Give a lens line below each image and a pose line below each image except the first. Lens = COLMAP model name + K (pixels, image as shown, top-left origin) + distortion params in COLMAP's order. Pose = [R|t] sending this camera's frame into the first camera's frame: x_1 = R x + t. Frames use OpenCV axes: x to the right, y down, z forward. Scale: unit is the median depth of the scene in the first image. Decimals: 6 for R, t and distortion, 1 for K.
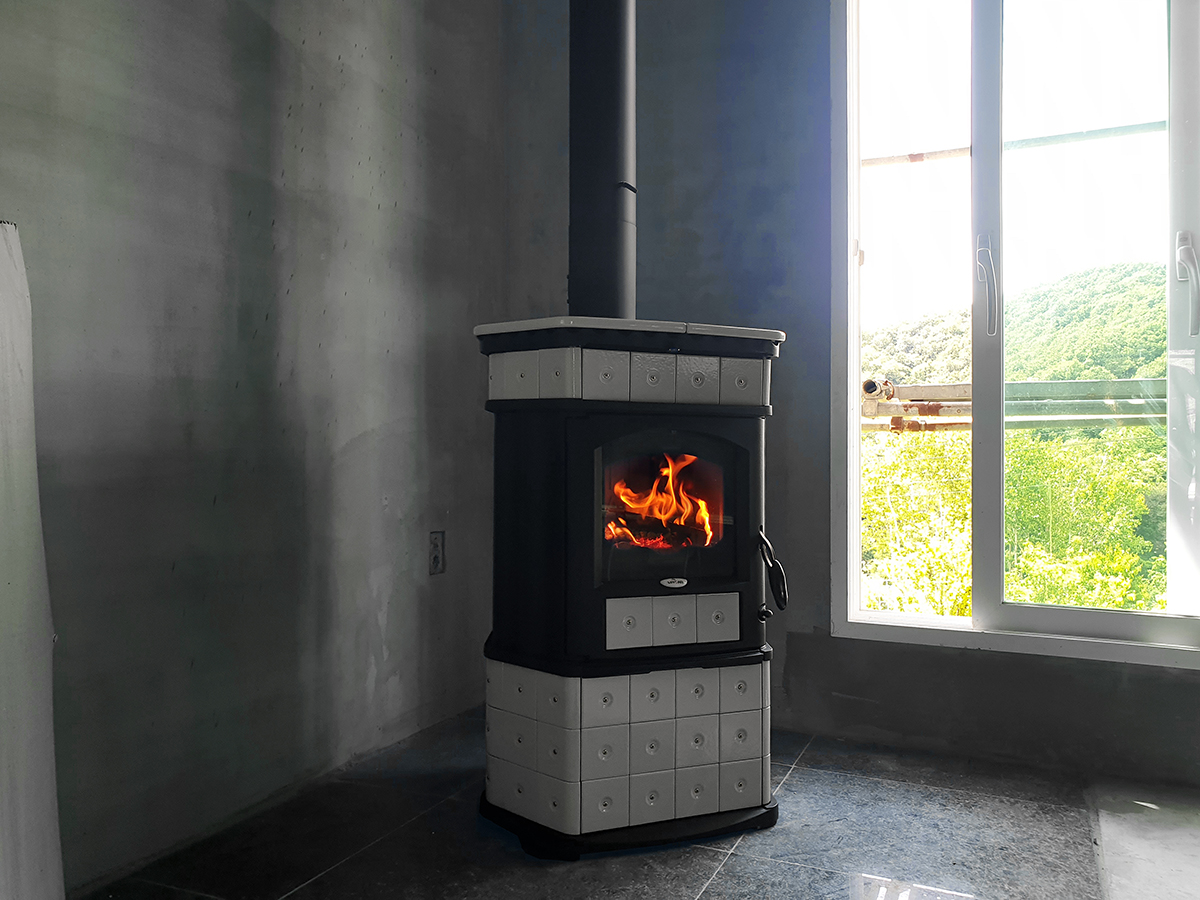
lens RADIAL K [[927.6, 0, 620.0], [0, 927.6, 455.6], [0, 0, 1]] dist [0.023352, 0.041027]
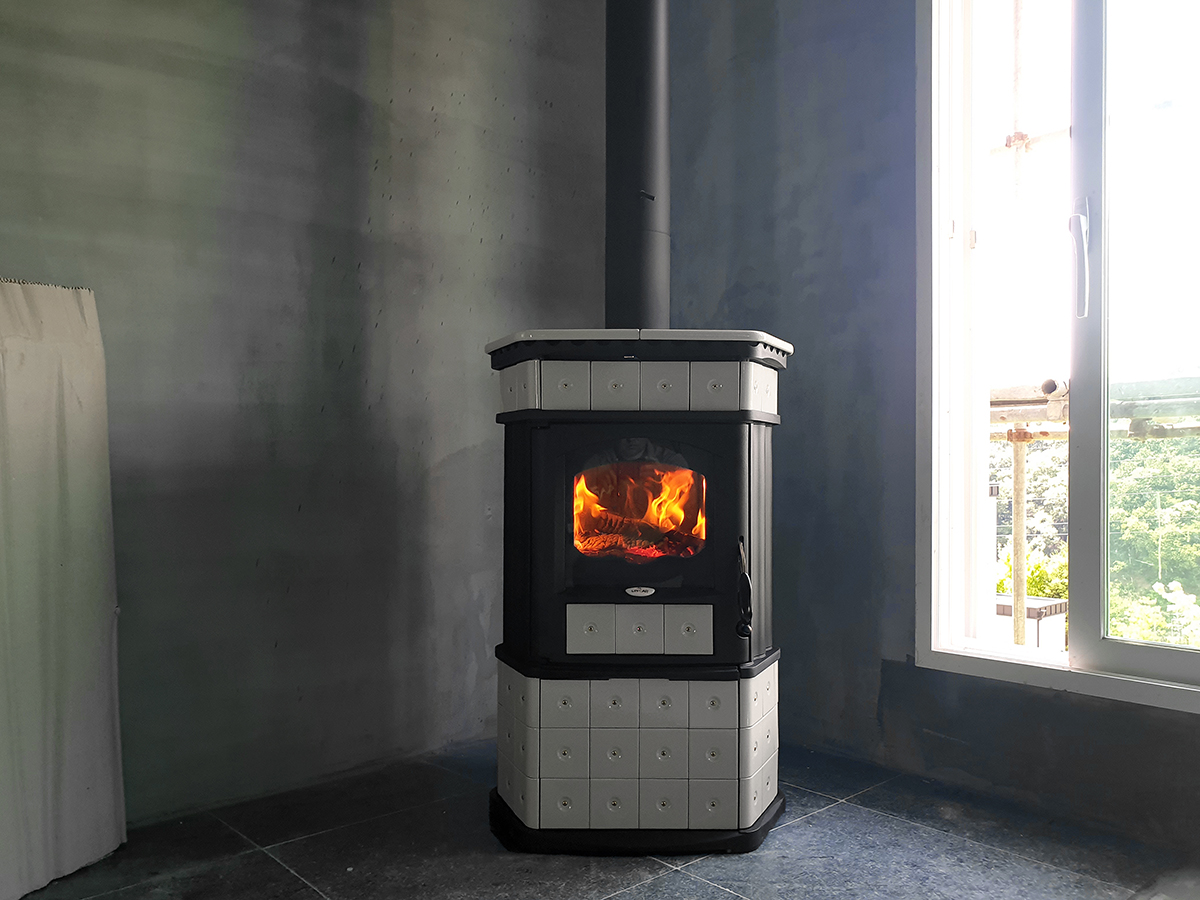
lens RADIAL K [[986.7, 0, 730.7], [0, 986.7, 486.5], [0, 0, 1]] dist [0.059637, -0.000475]
pose [[0.916105, -0.004810, -0.400910, 0.544696], [0.006700, 0.999972, 0.003313, 0.020184], [0.400883, -0.005721, 0.916111, 0.064249]]
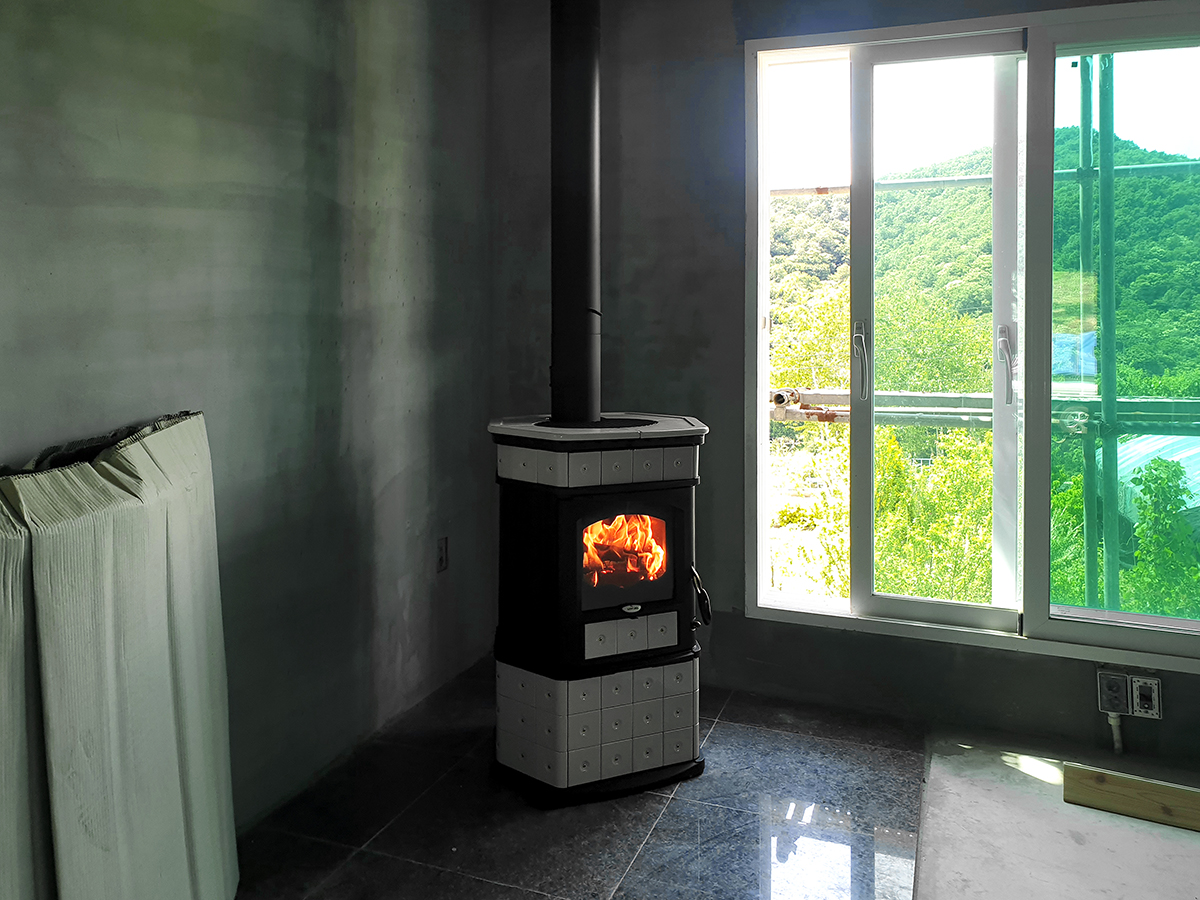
lens RADIAL K [[986.7, 0, 581.0], [0, 986.7, 332.8], [0, 0, 1]] dist [0.059637, -0.000475]
pose [[0.999390, -0.006558, 0.034308, -0.064211], [0.005047, 0.999021, 0.043941, -0.332737], [-0.034563, -0.043741, 0.998445, -0.467357]]
